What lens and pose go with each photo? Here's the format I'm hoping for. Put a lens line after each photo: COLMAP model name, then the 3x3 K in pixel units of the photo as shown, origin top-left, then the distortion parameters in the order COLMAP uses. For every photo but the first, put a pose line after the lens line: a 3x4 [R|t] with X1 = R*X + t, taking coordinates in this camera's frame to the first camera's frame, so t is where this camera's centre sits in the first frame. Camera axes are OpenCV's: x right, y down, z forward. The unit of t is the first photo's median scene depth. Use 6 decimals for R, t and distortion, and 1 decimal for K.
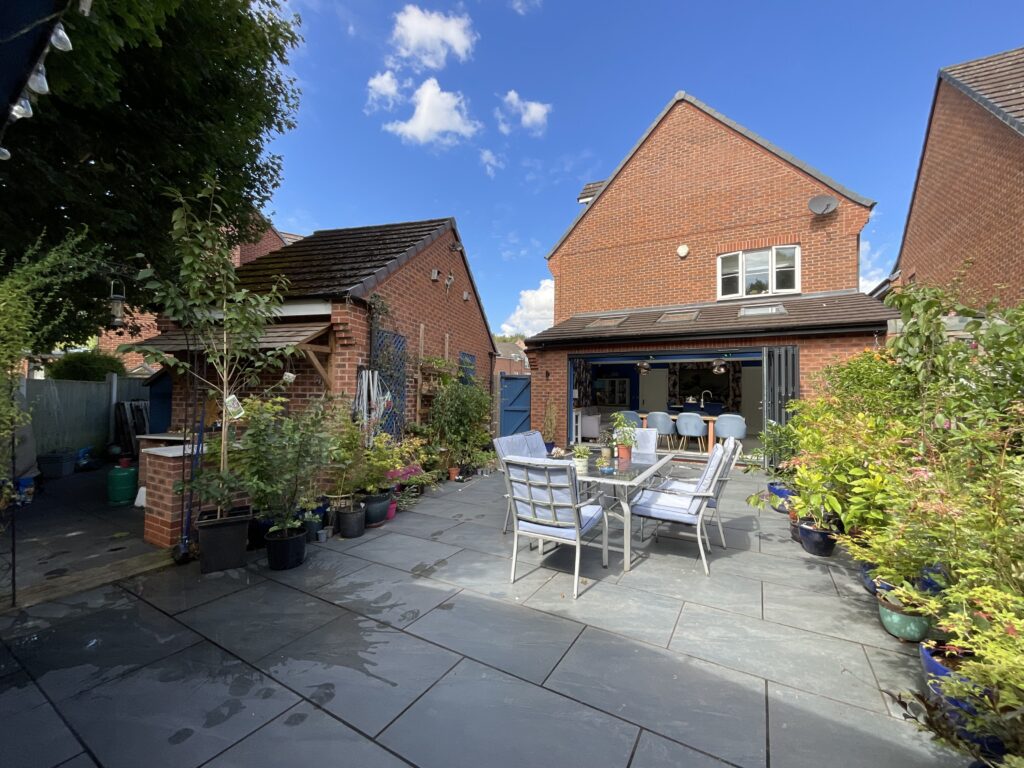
lens RADIAL K [[424.0, 0, 505.6], [0, 424.0, 386.0], [0, 0, 1]] dist [0.002432, 0.000285]
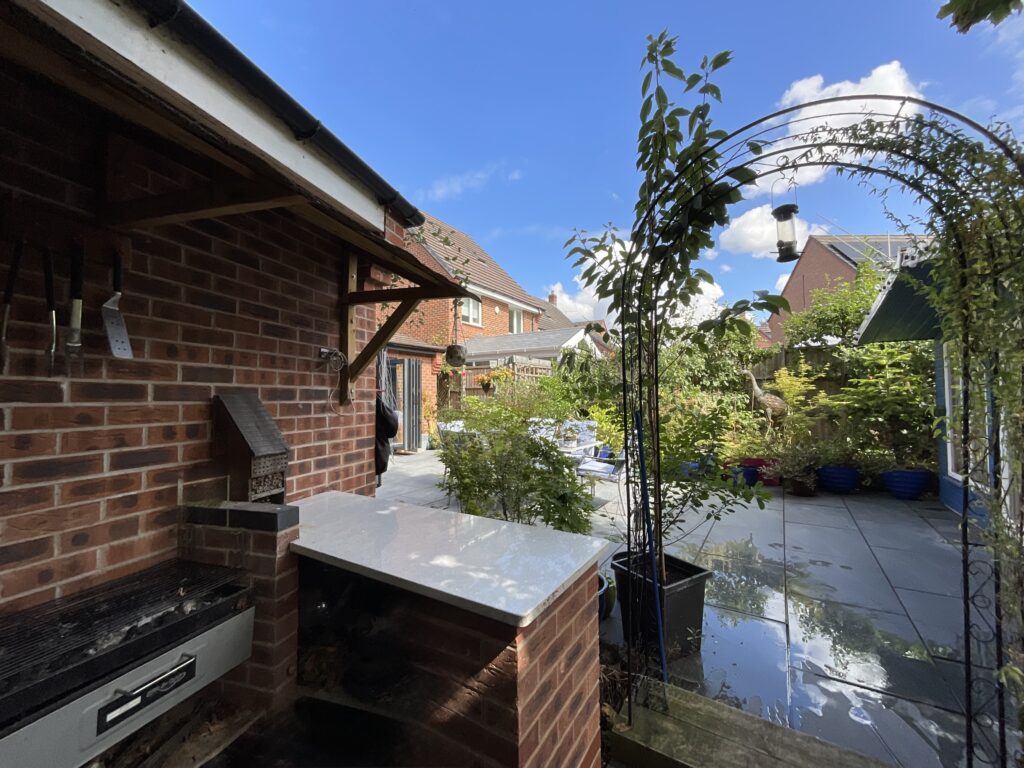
lens RADIAL K [[434.0, 0, 512.0], [0, 434.0, 384.0], [0, 0, 1]] dist [-0.001273, -0.000056]
pose [[0.004252, 0.024309, 0.999695, -0.561293], [-0.008520, 0.999669, -0.024272, 0.013727], [-0.999955, -0.008414, 0.004458, 0.511707]]
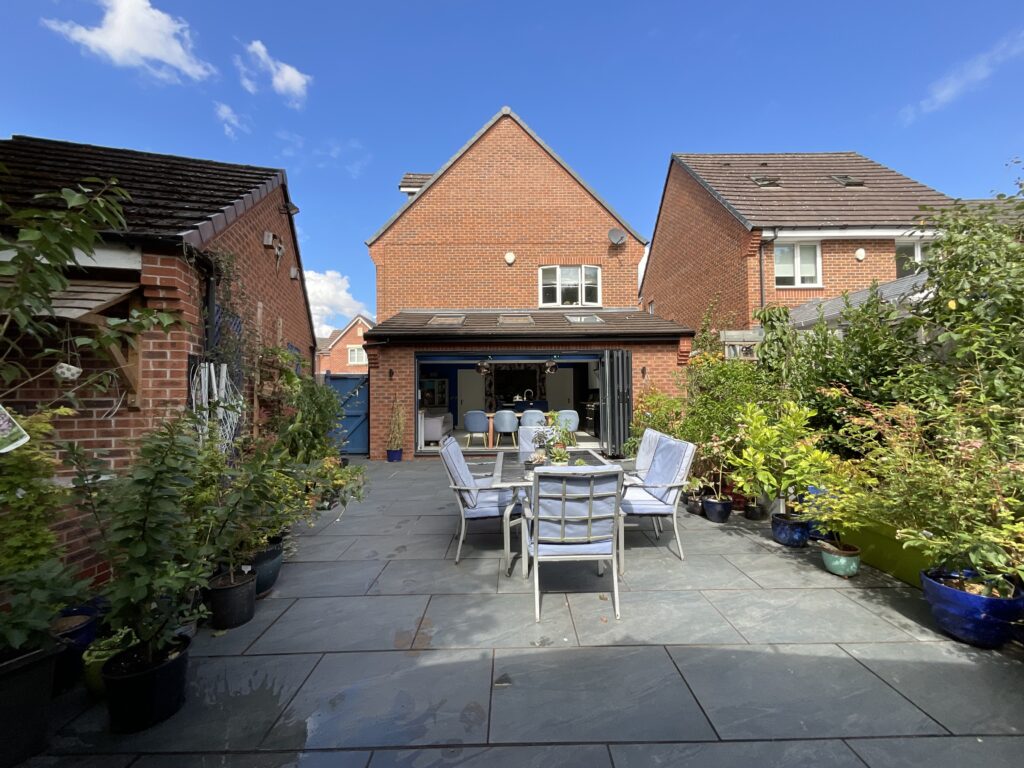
lens RADIAL K [[424.0, 0, 505.6], [0, 424.0, 386.0], [0, 0, 1]] dist [0.002432, 0.000285]
pose [[0.855292, -0.009179, 0.518065, -0.170316], [0.011406, 0.999934, -0.001114, 0.003056], [-0.518020, 0.006862, 0.855341, 0.122301]]
